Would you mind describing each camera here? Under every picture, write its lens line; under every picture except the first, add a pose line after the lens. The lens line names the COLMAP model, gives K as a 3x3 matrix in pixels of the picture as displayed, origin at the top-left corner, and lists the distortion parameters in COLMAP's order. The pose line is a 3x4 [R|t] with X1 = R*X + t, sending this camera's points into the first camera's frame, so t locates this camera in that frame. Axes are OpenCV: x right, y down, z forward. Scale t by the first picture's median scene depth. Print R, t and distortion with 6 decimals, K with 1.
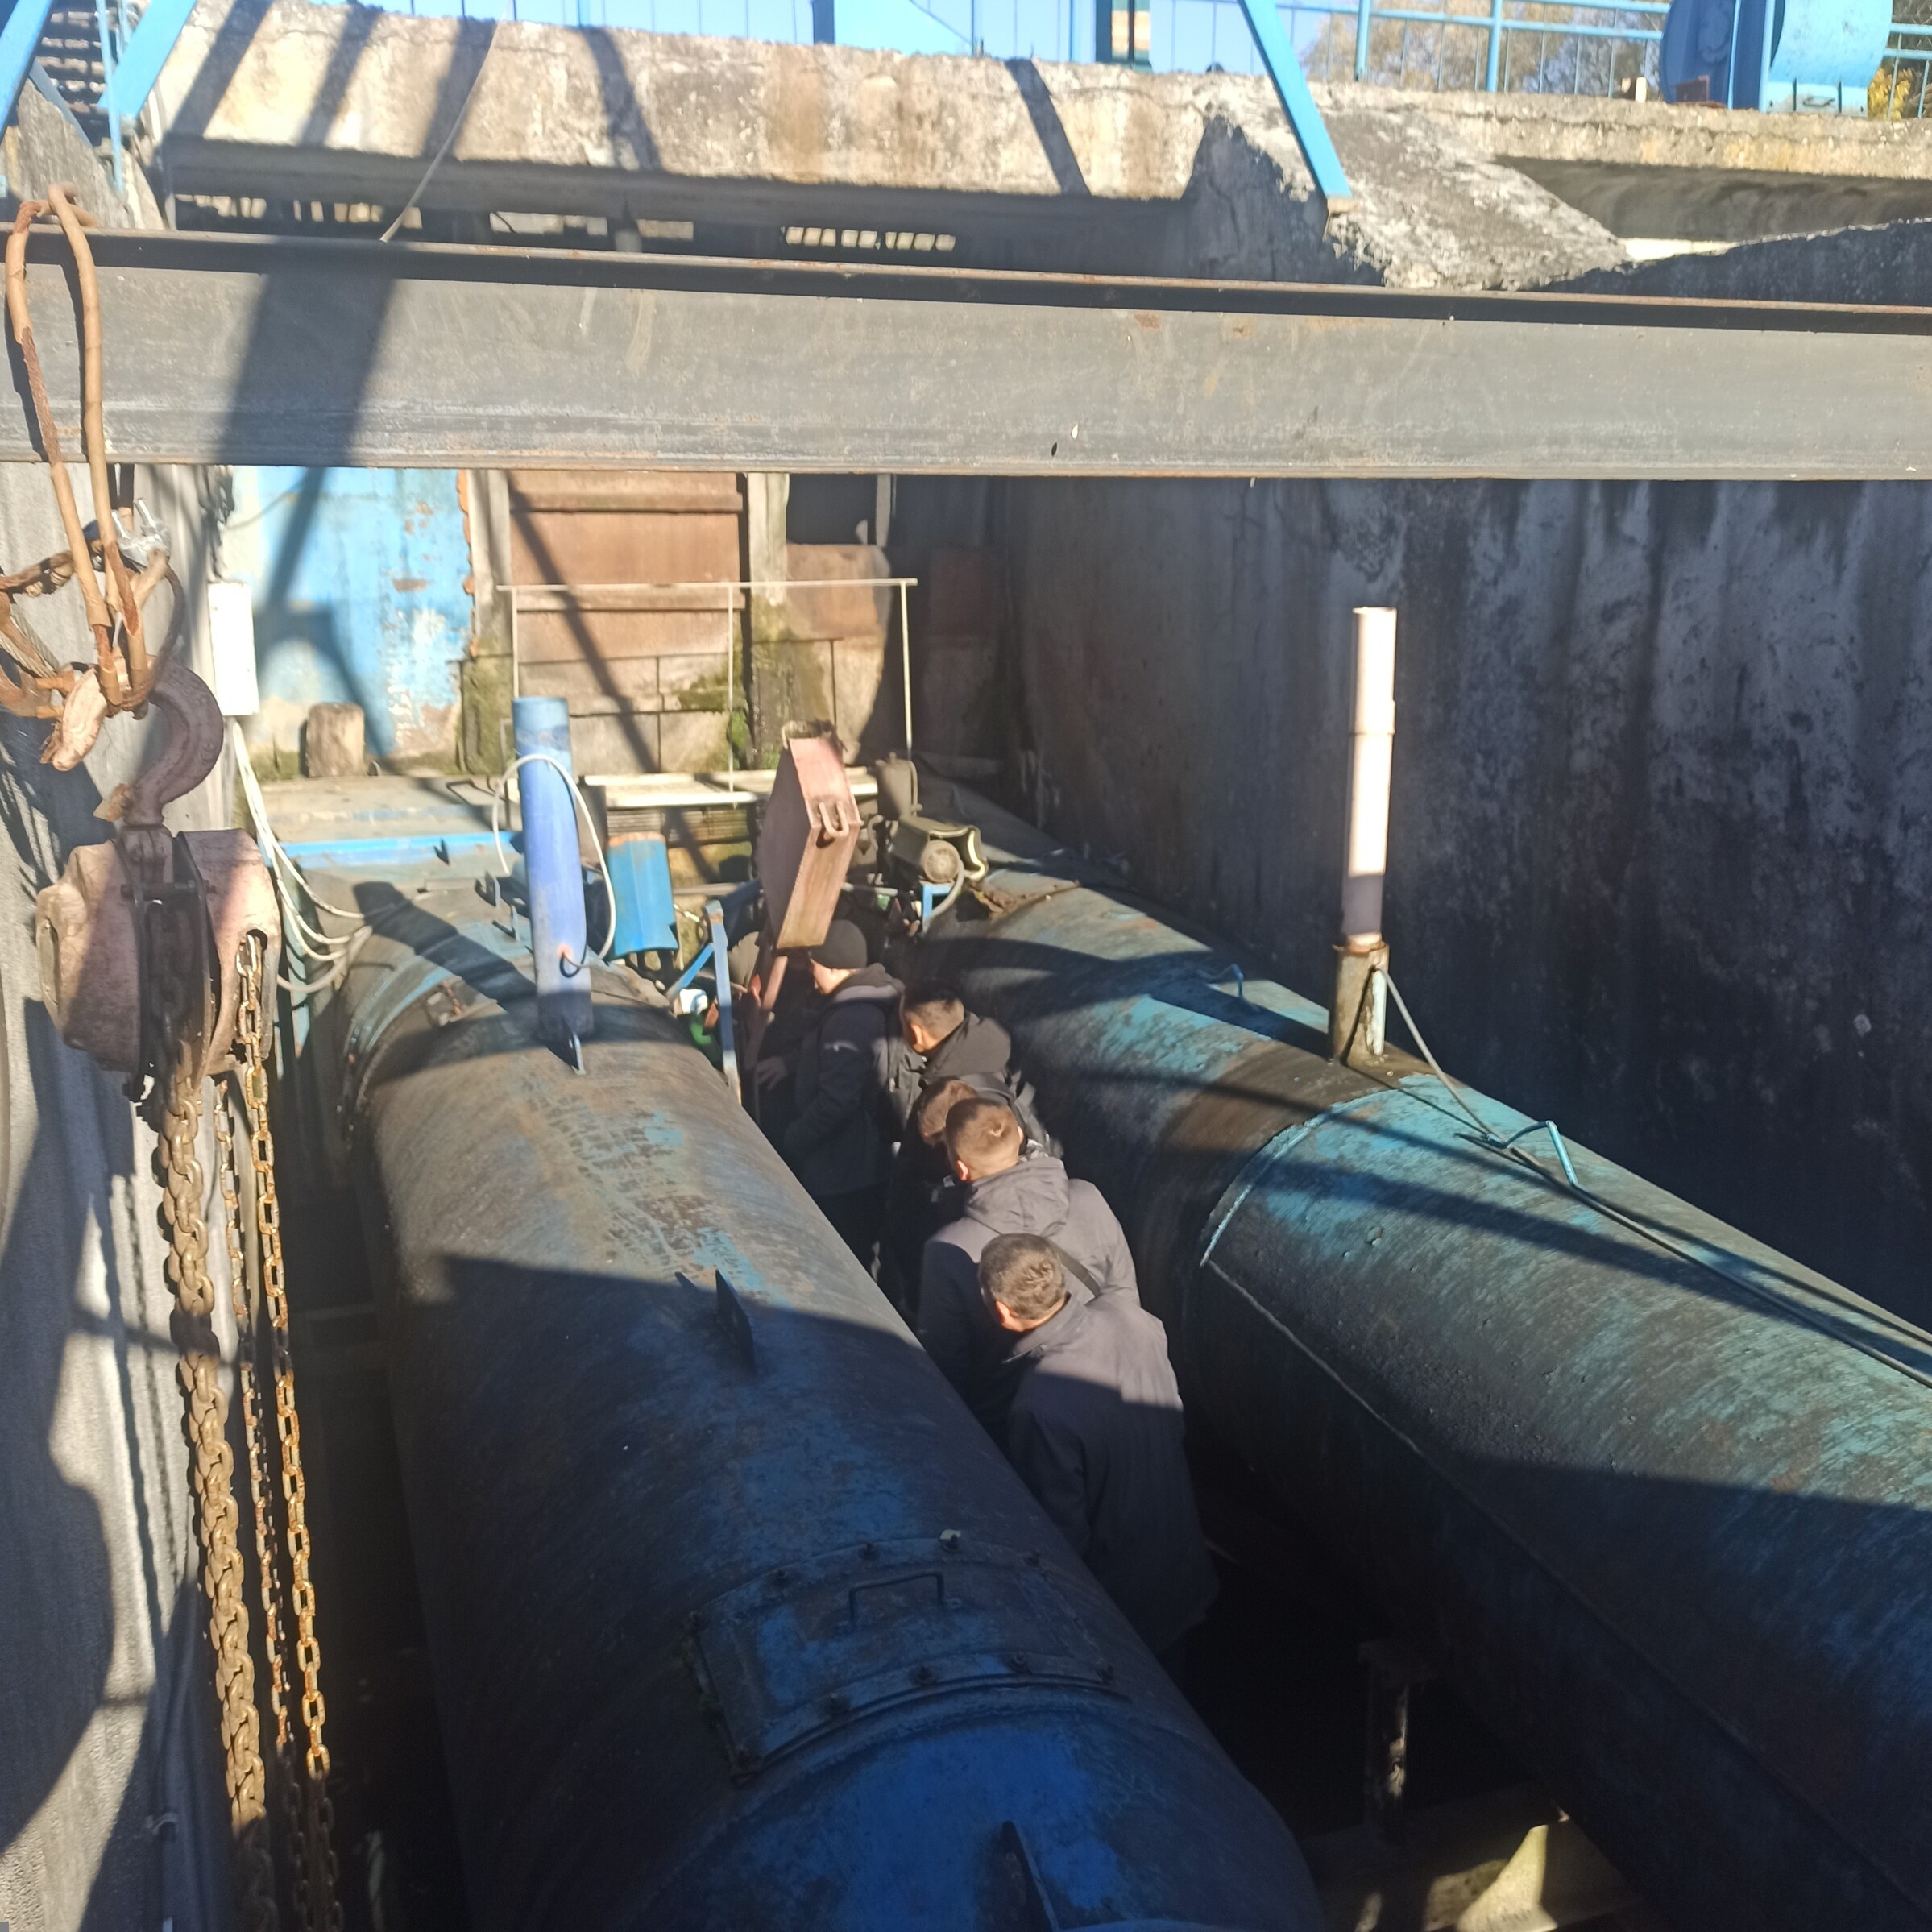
lens RADIAL K [[1947.1, 0, 963.5], [0, 1947.1, 922.5], [0, 0, 1]] dist [0.042256, -0.048865]
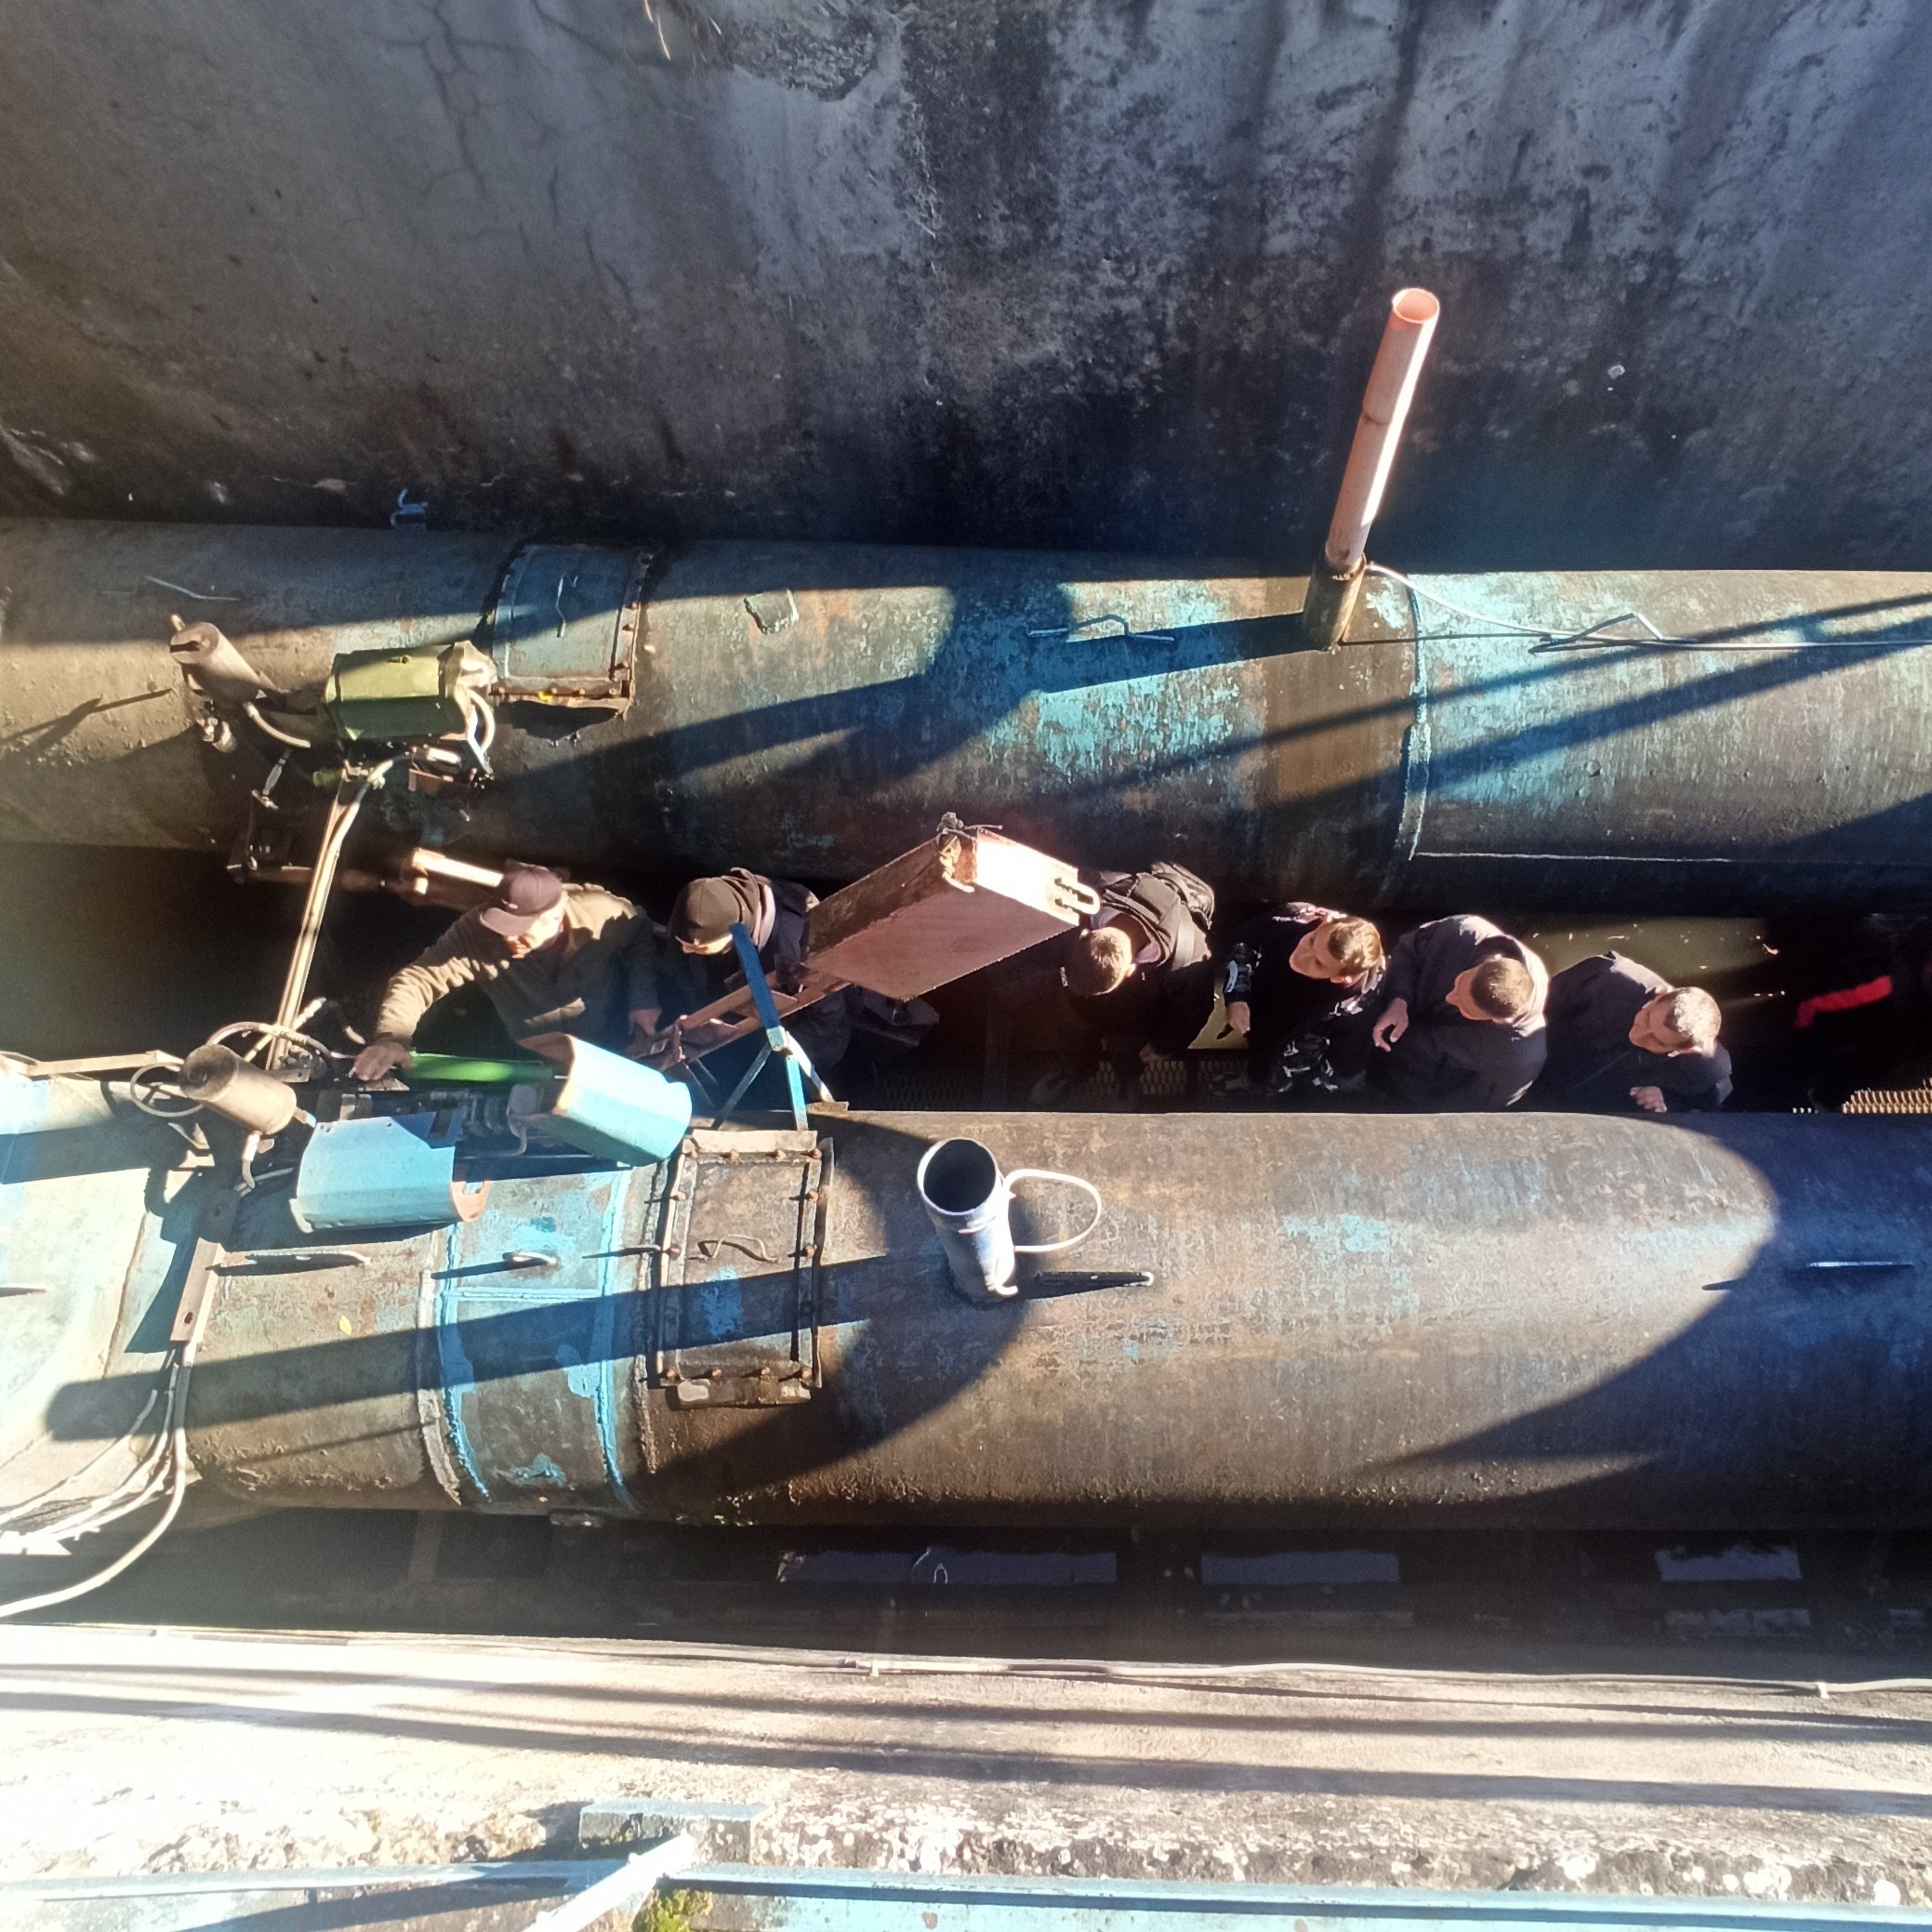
lens RADIAL K [[1357.1, 0, 1032.9], [0, 1357.1, 935.8], [0, 0, 1]] dist [-0.052994, 0.022105]
pose [[0.349467, -0.849290, 0.395700, -0.361912], [0.251456, 0.491850, 0.833579, -0.608851], [-0.902576, -0.191808, 0.385444, 0.923072]]
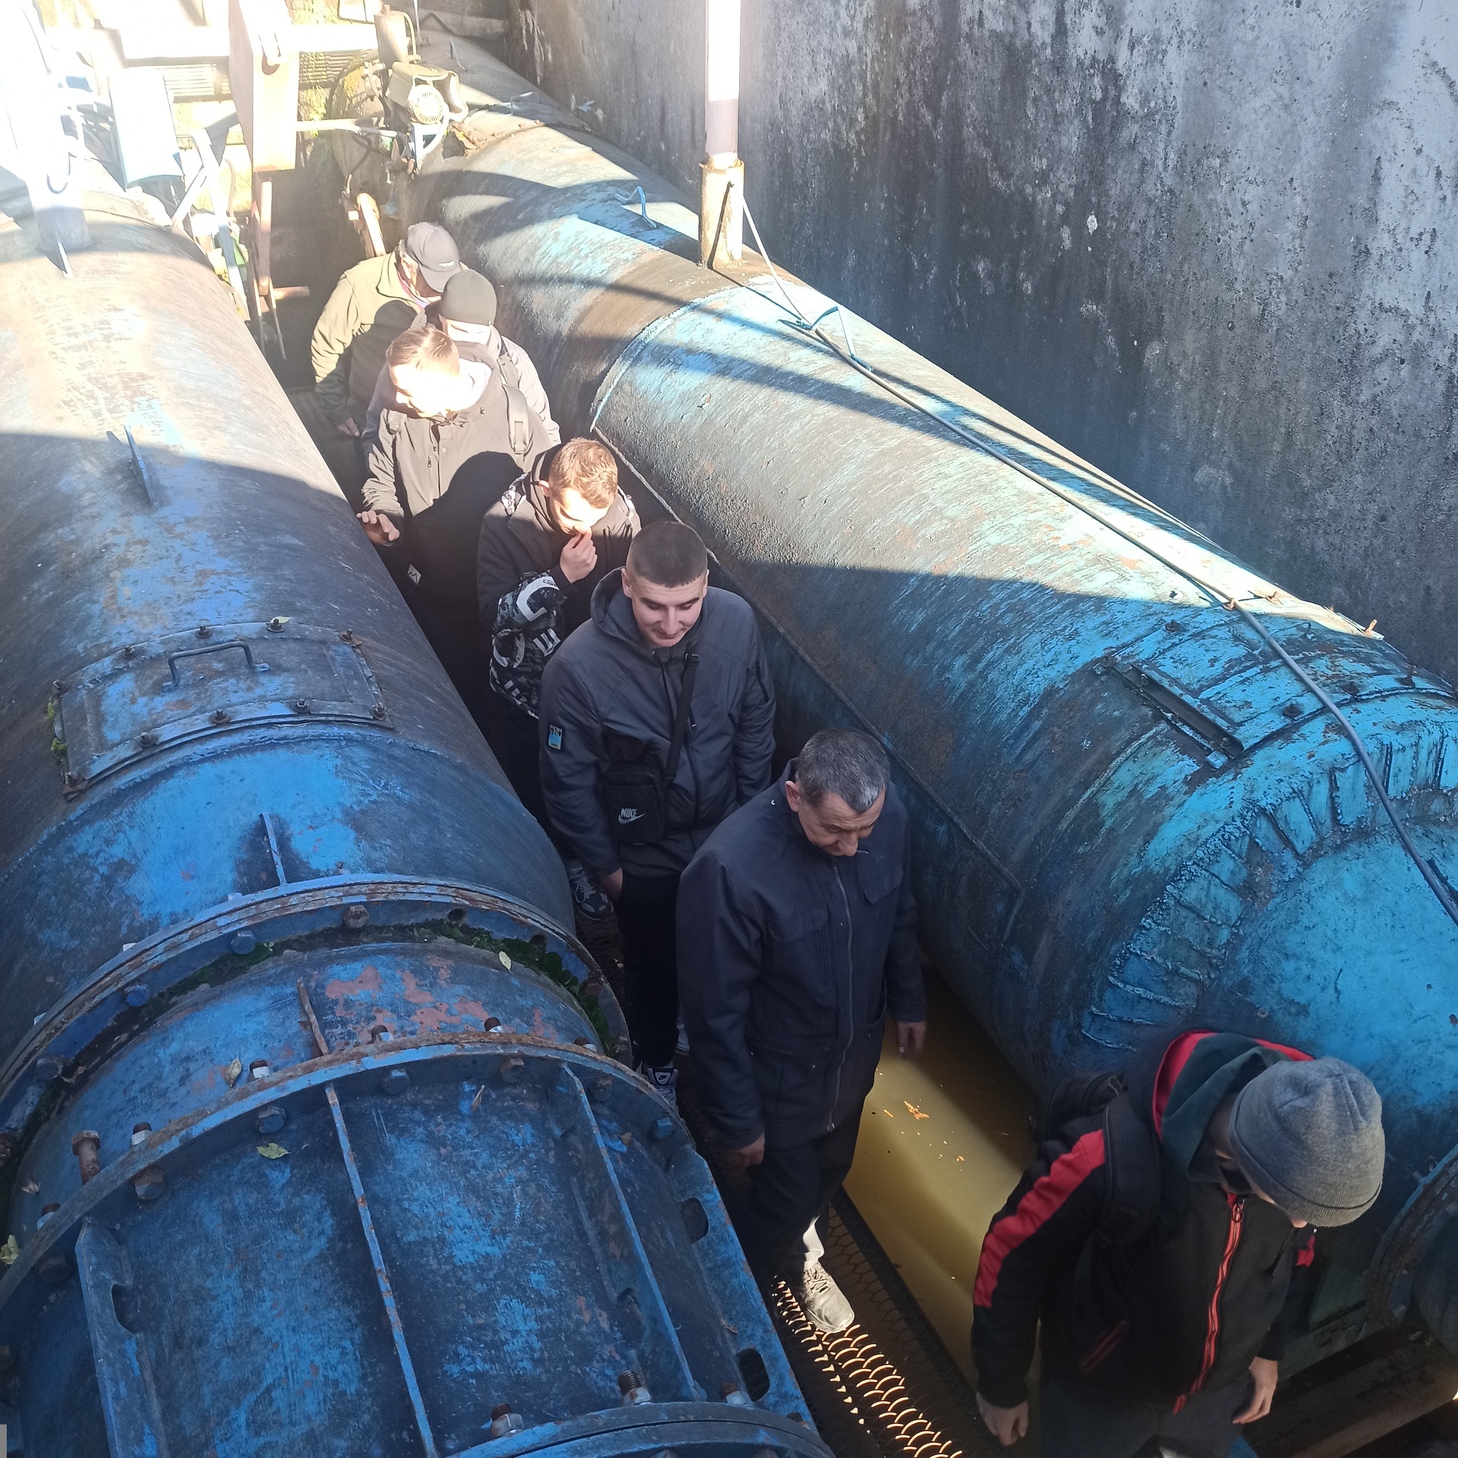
lens RADIAL K [[1451.3, 0, 750.7], [0, 1451.3, 731.7], [0, 0, 1]] dist [0.066204, -0.114172]
pose [[0.994394, -0.035537, 0.099589, 0.133893], [-0.000685, 0.939650, 0.342136, 0.036909], [-0.105737, -0.340286, 0.934358, 0.034667]]
